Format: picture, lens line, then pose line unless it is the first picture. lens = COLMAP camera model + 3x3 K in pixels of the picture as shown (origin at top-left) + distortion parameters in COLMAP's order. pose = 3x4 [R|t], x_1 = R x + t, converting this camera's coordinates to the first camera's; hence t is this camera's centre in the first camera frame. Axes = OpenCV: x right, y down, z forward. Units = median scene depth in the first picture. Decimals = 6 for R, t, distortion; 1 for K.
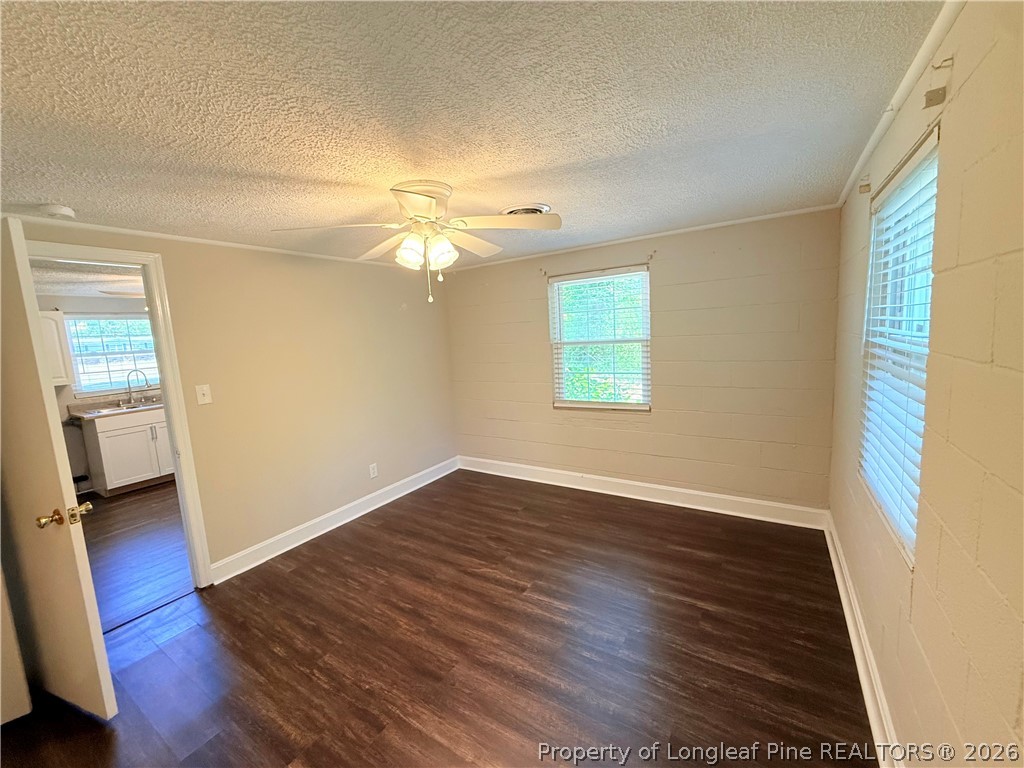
lens RADIAL K [[447.8, 0, 512.1], [0, 447.8, 391.1], [0, 0, 1]] dist [0.002013, 0.000183]
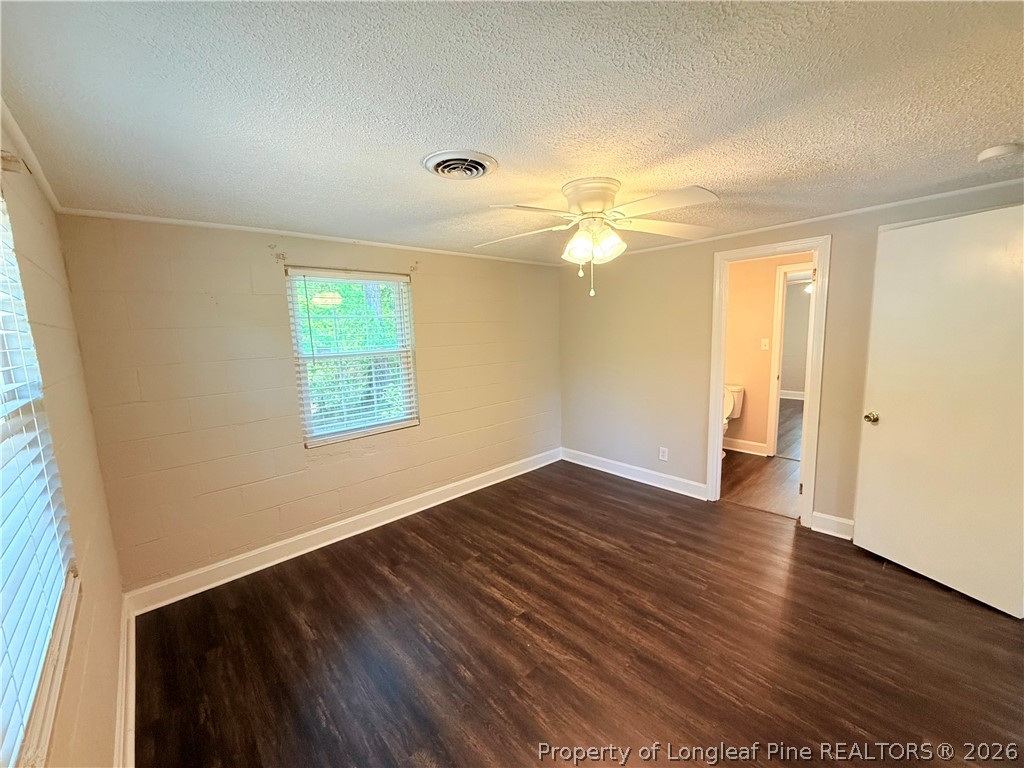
lens RADIAL K [[447.8, 0, 512.1], [0, 447.8, 391.1], [0, 0, 1]] dist [0.002013, 0.000183]
pose [[-0.967299, 0.057509, 0.247031, -0.216324], [0.121378, 0.960149, 0.251755, -0.237521], [-0.222709, 0.273506, -0.935732, 1.827554]]
